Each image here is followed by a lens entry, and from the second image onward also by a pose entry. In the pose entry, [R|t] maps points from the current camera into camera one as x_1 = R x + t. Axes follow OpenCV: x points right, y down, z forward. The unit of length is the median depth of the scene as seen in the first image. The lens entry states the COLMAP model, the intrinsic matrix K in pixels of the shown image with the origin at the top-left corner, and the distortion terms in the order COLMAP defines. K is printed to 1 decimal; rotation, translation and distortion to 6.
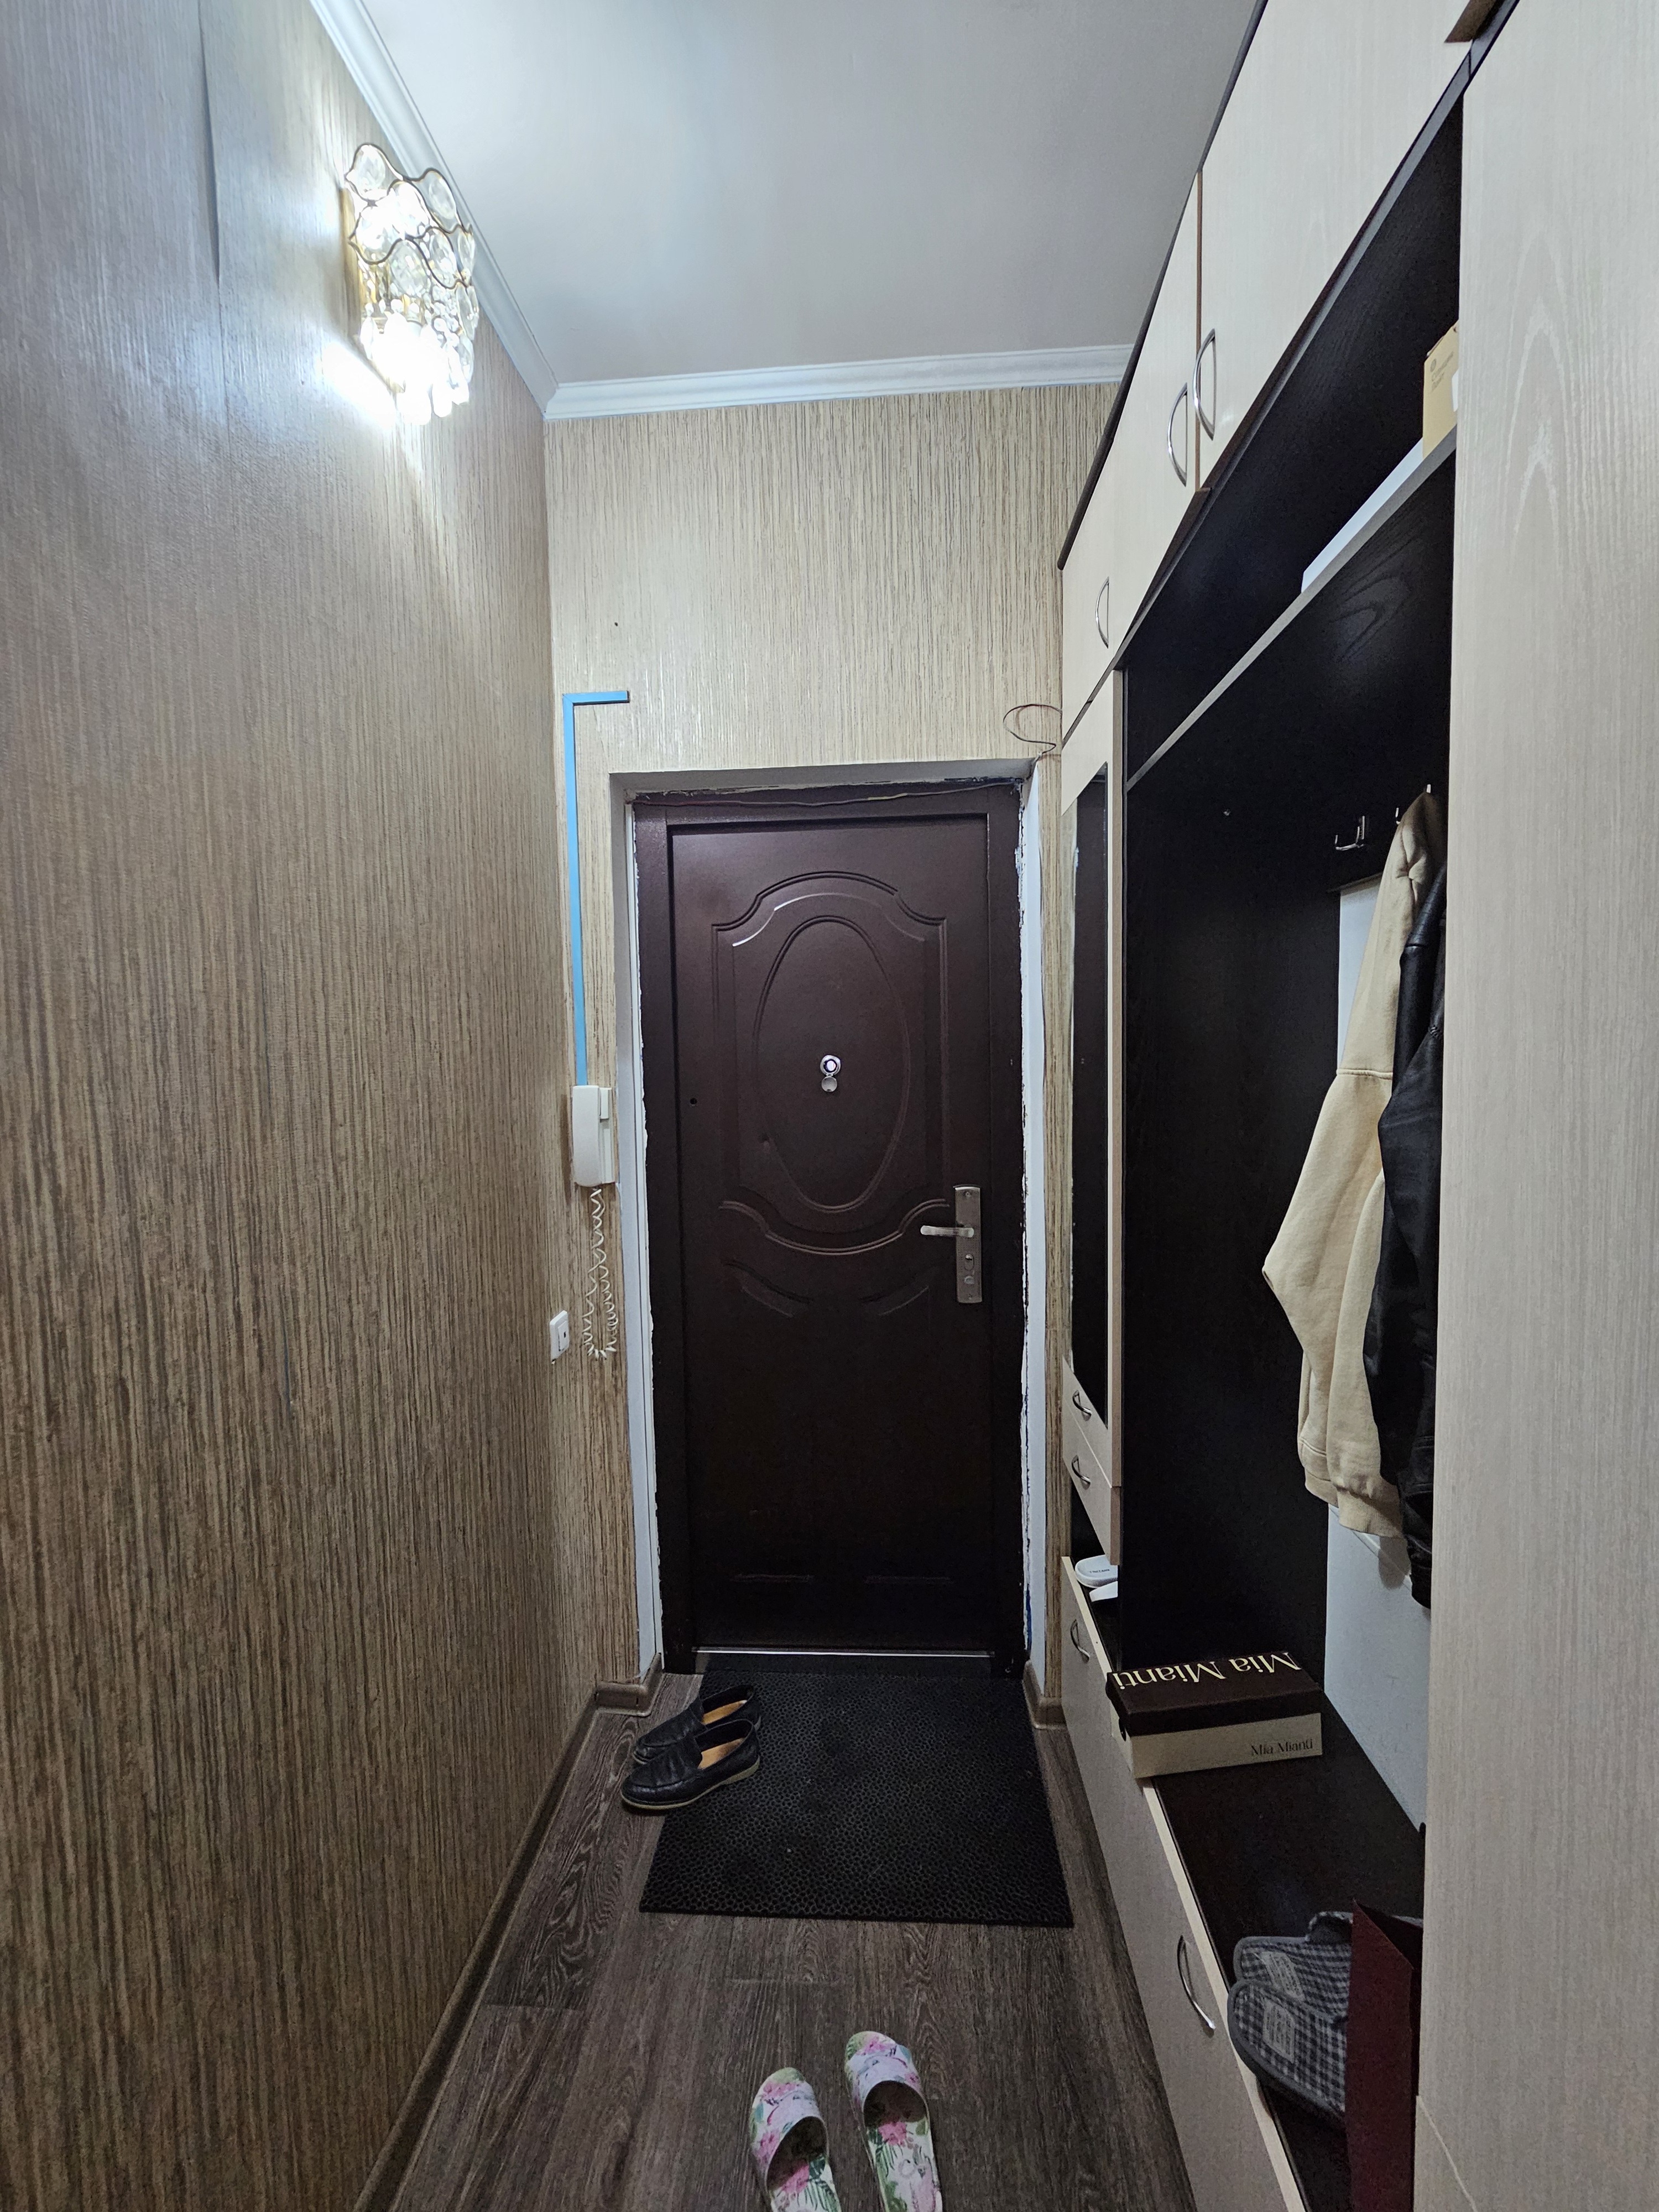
lens RADIAL K [[900.9, 0, 833.9], [0, 900.9, 1100.2], [0, 0, 1]] dist [-0.003870, -0.000775]
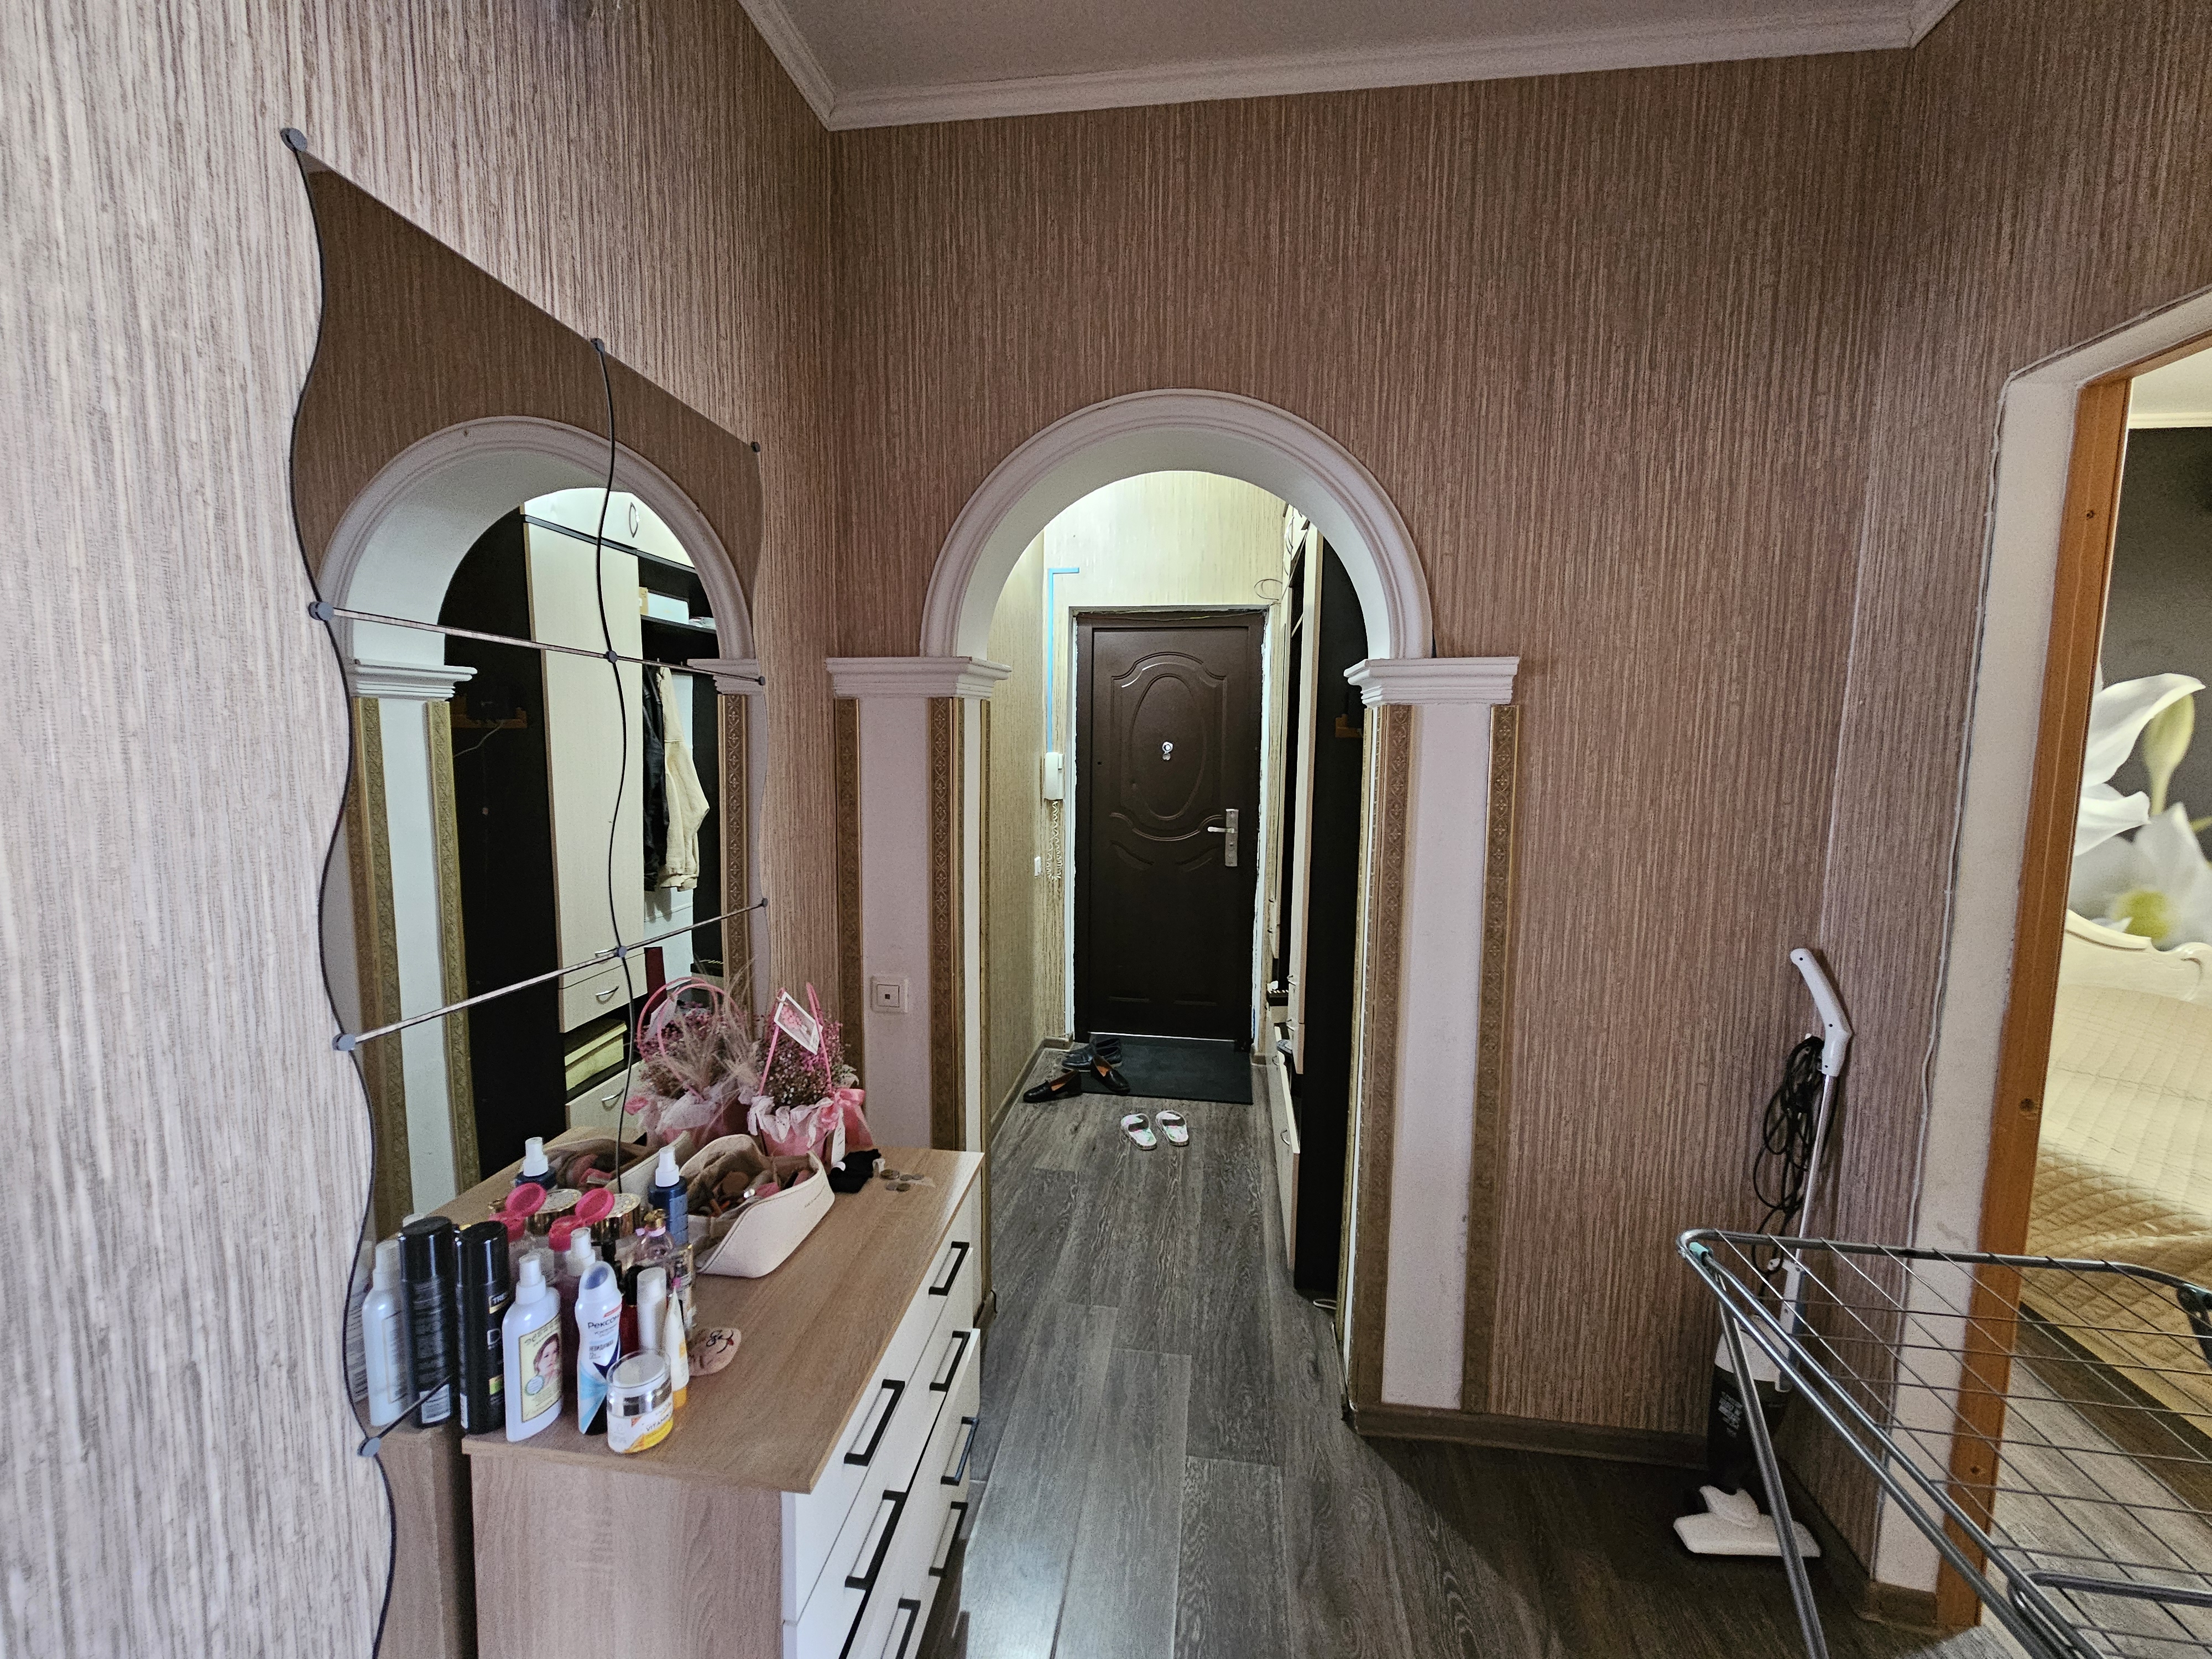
lens RADIAL K [[900.9, 0, 1101.9], [0, 900.9, 829.2], [0, 0, 1]] dist [-0.003870, -0.000775]
pose [[0.995065, 0.039790, -0.090903, 0.042350], [-0.036765, 0.998721, 0.034704, 0.083597], [0.092167, -0.031190, 0.995255, -1.073871]]
